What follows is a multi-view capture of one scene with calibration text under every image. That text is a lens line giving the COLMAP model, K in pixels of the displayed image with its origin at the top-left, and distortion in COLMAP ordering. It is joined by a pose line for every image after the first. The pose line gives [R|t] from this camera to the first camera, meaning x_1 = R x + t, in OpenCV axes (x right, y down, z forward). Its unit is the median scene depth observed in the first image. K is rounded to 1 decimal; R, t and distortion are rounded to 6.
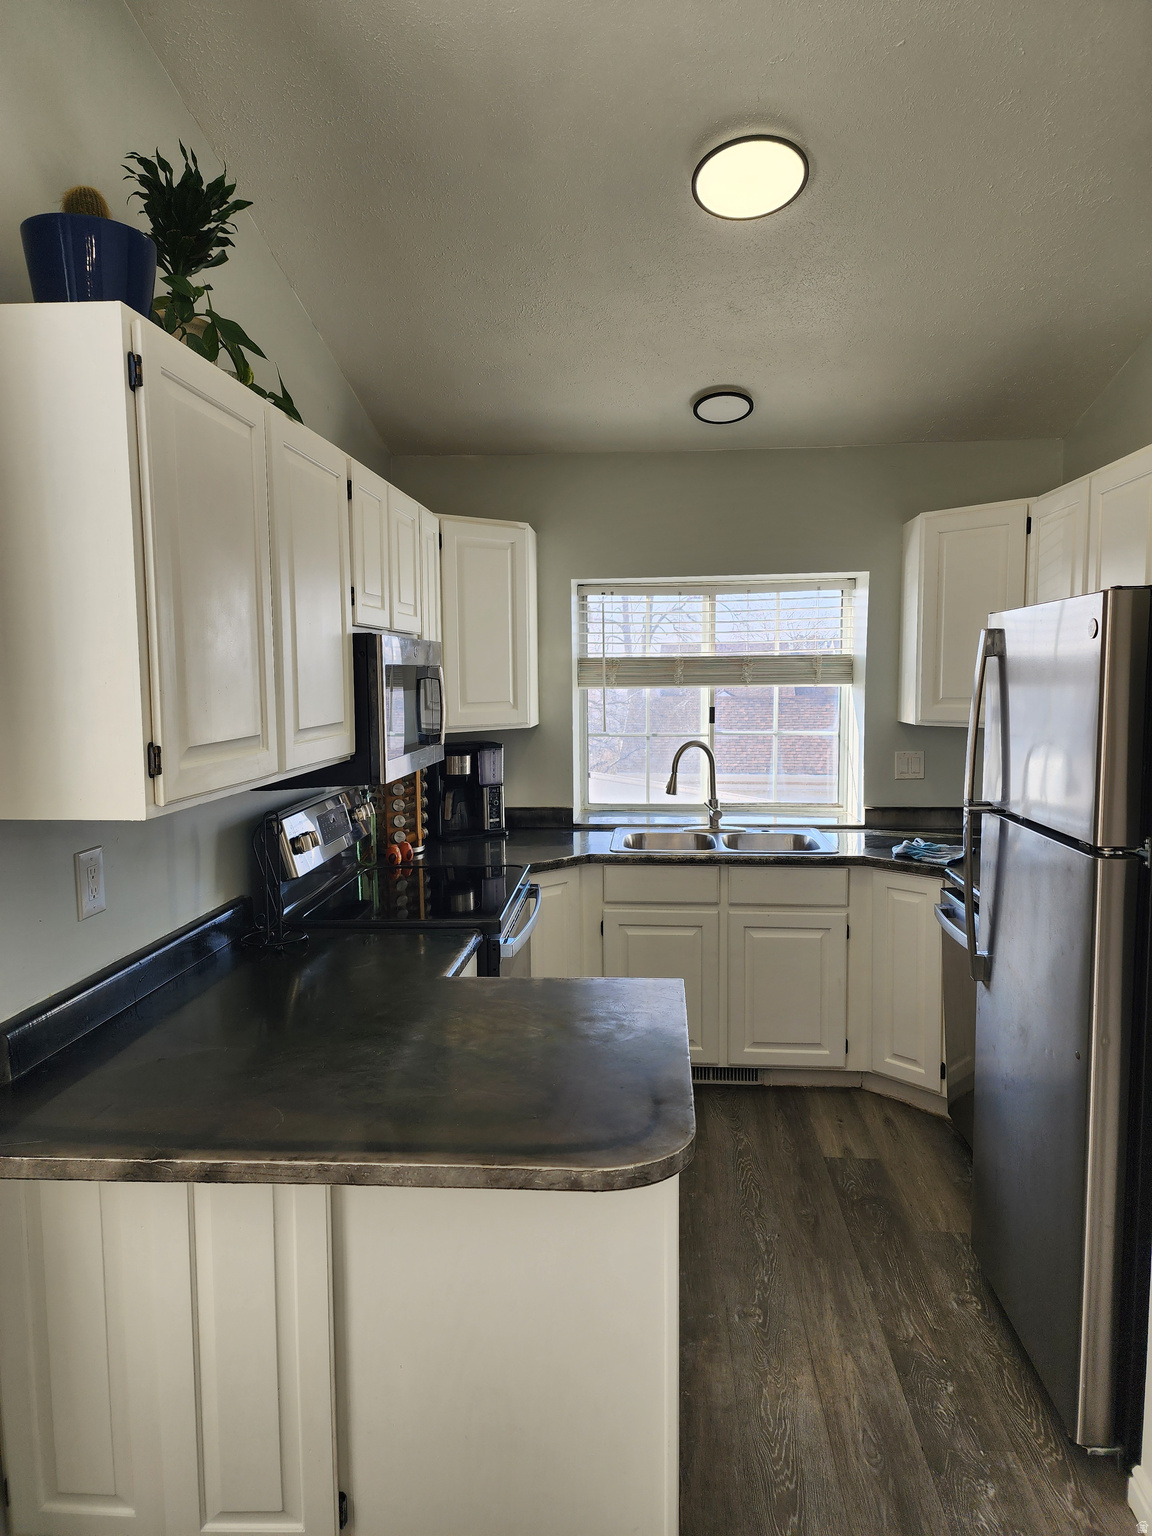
lens RADIAL K [[1020.0, 0, 579.4], [0, 1020.0, 771.7], [0, 0, 1]] dist [0.065909, -0.058491]
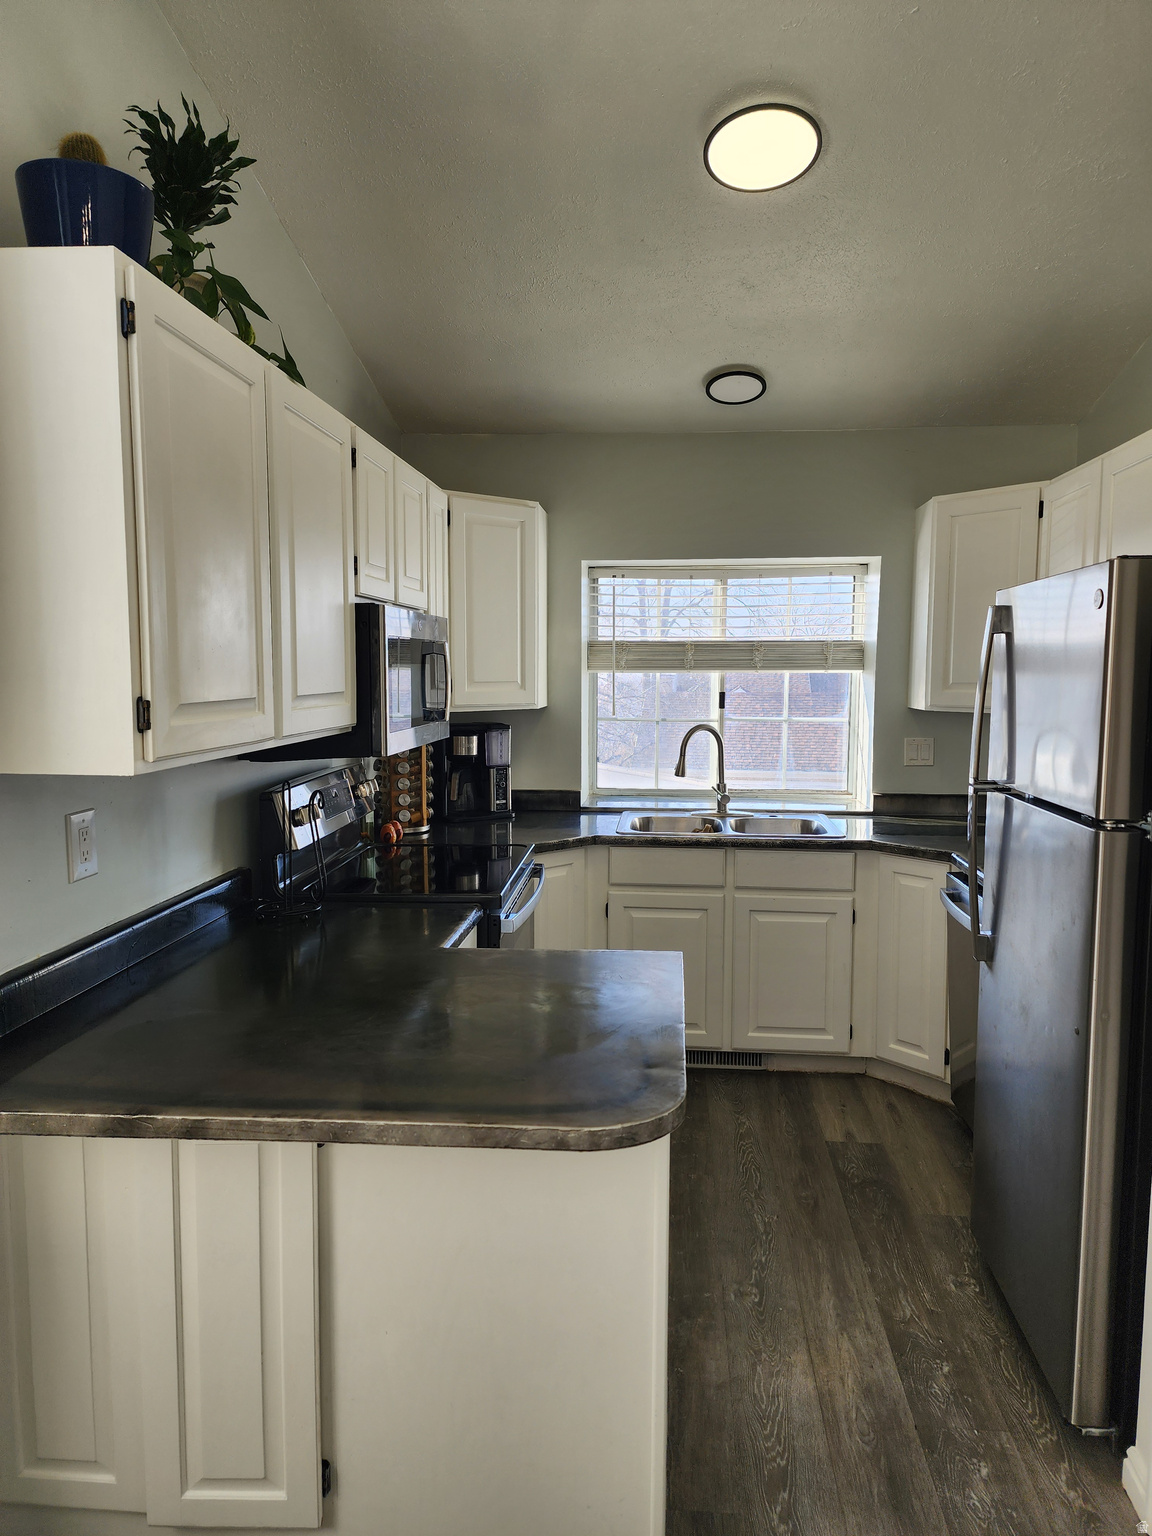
lens RADIAL K [[1020.0, 0, 596.4], [0, 1020.0, 769.5], [0, 0, 1]] dist [0.065909, -0.058491]
pose [[0.999909, 0.013415, 0.001367, 0.012306], [-0.013417, 0.999909, 0.001185, 0.021231], [-0.001351, -0.001203, 0.999998, 0.008230]]
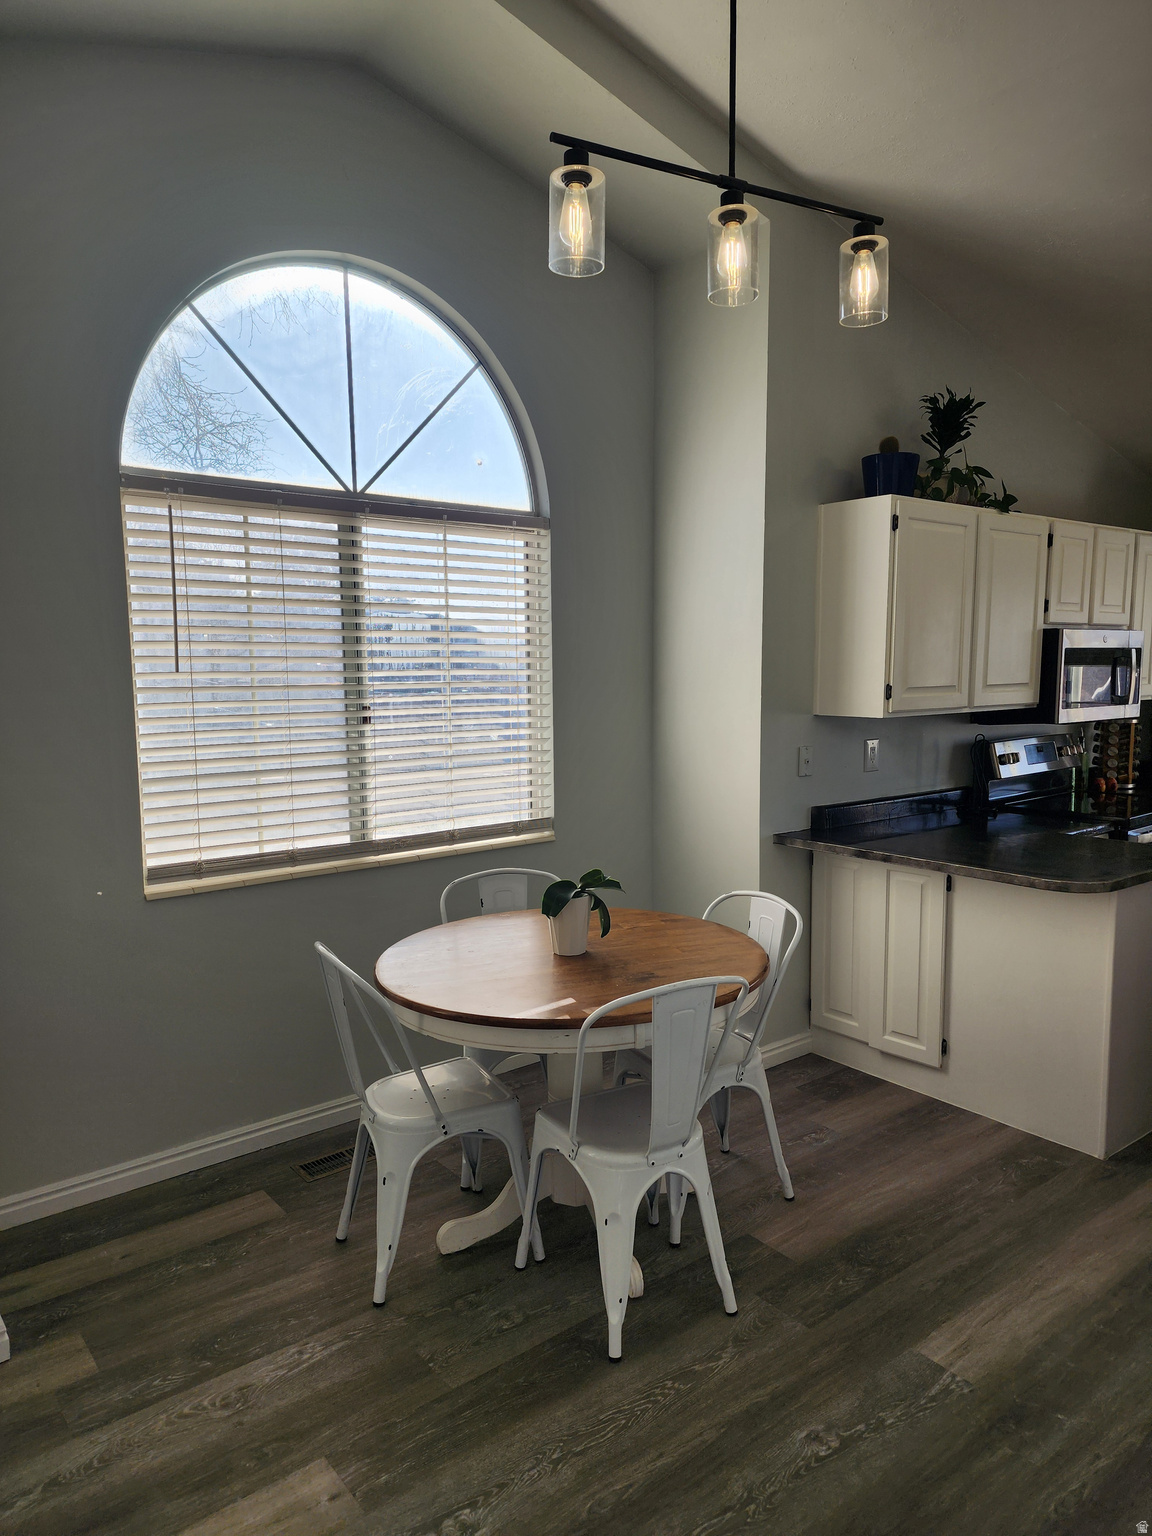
lens RADIAL K [[1020.0, 0, 596.9], [0, 1020.0, 773.3], [0, 0, 1]] dist [0.065909, -0.058491]
pose [[0.684217, 0.082002, -0.724653, 0.496197], [-0.072554, 0.996383, 0.044246, 0.071352], [0.725660, 0.022303, 0.687692, -0.631445]]
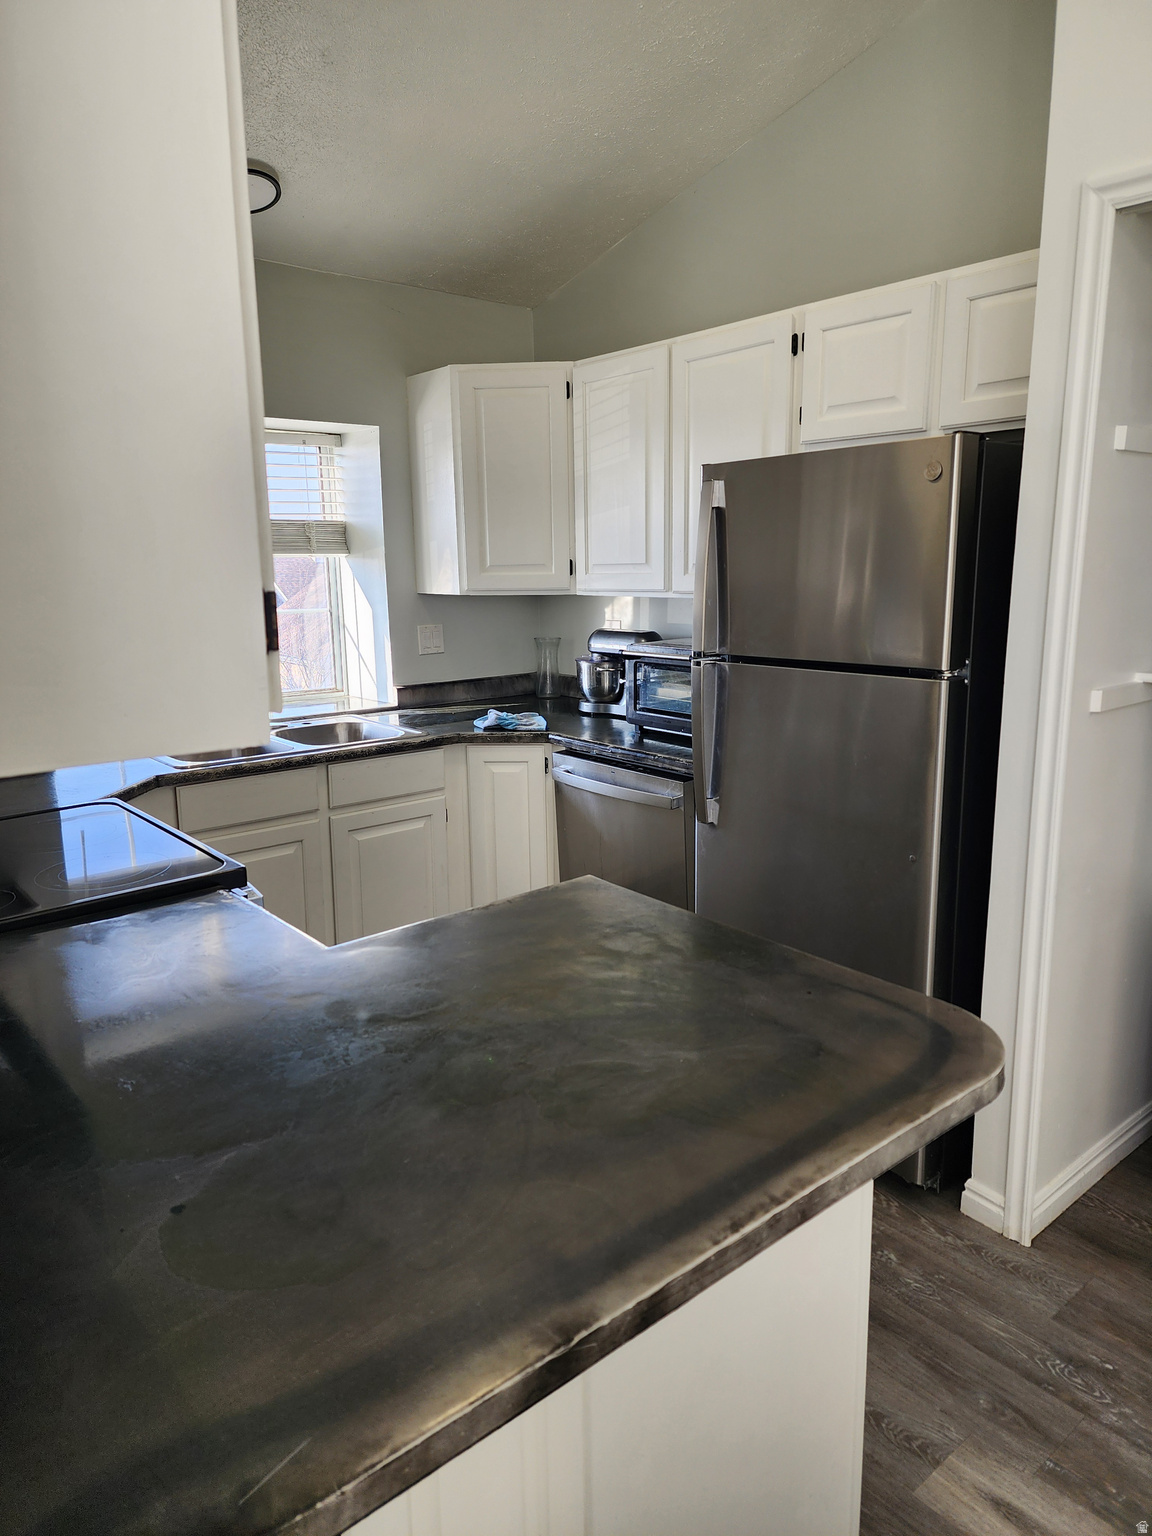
lens RADIAL K [[1020.0, 0, 574.0], [0, 1020.0, 760.3], [0, 0, 1]] dist [0.065909, -0.058491]
pose [[0.711400, -0.133254, 0.690039, -0.404030], [0.072784, 0.990550, 0.116248, 0.007230], [-0.699009, -0.032475, 0.714375, 0.342297]]
